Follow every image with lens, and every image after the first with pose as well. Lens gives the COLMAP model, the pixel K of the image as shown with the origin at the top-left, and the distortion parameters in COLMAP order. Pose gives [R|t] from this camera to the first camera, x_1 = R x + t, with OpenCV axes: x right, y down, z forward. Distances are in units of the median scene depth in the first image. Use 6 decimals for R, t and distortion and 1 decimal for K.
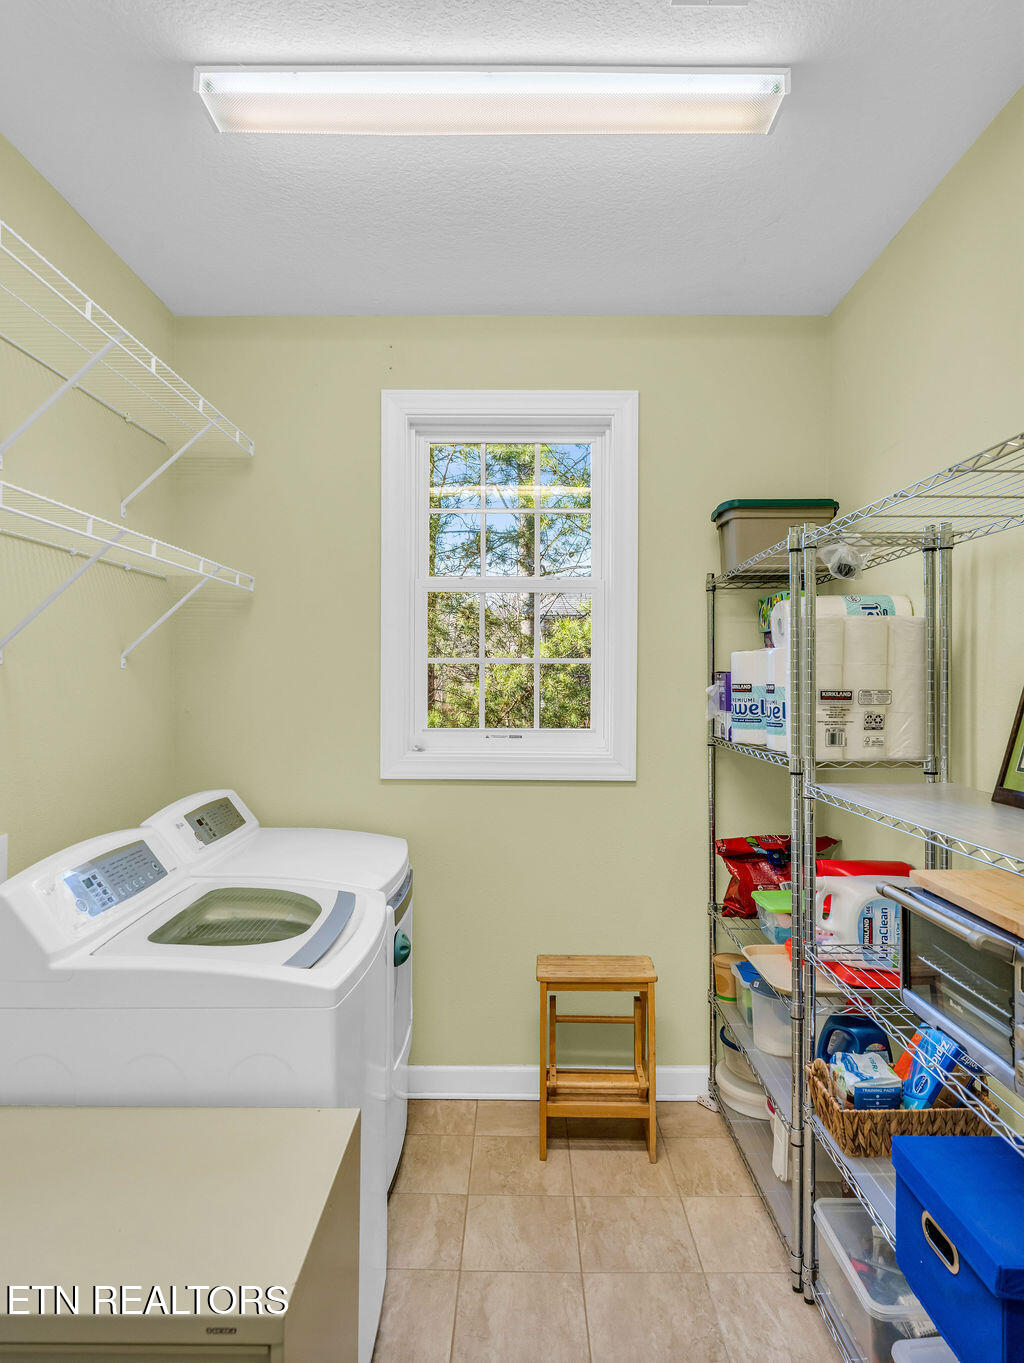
lens RADIAL K [[826.0, 0, 516.3], [0, 826.0, 683.3], [0, 0, 1]] dist [-0.001854, 0.000342]
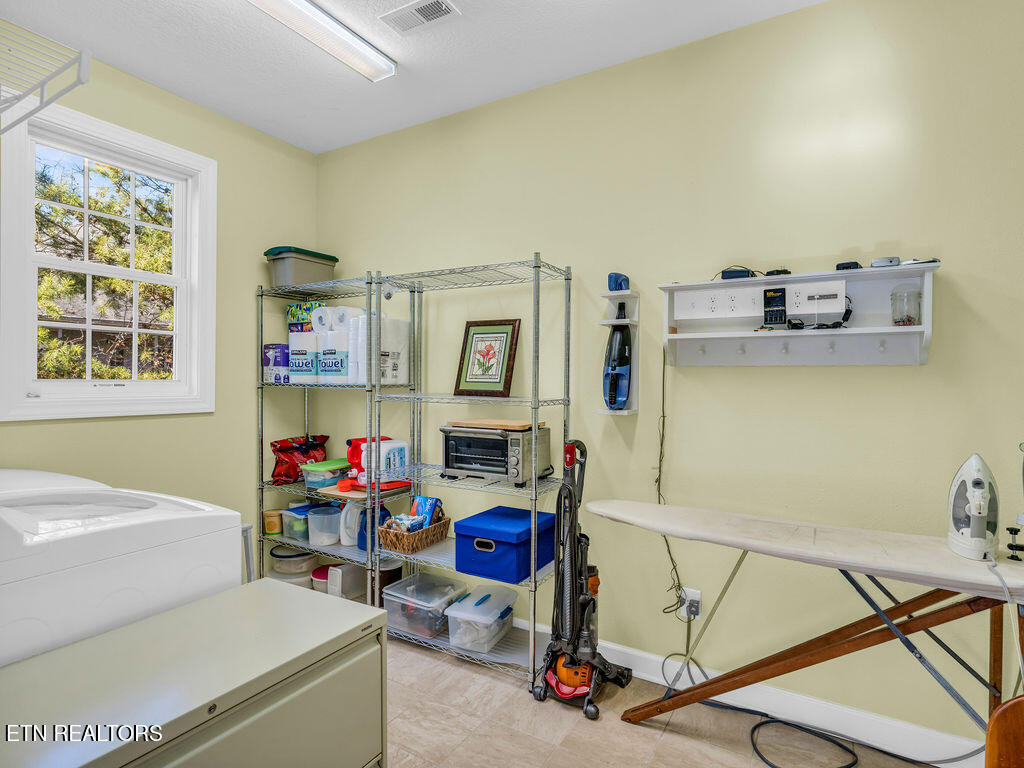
lens RADIAL K [[525.3, 0, 514.1], [0, 525.3, 379.8], [0, 0, 1]] dist [-0.005365, 0.004159]
pose [[0.529501, -0.007222, 0.848279, -0.441057], [-0.005117, 0.999918, 0.011707, 0.048040], [-0.848294, -0.010539, 0.529421, -0.005384]]
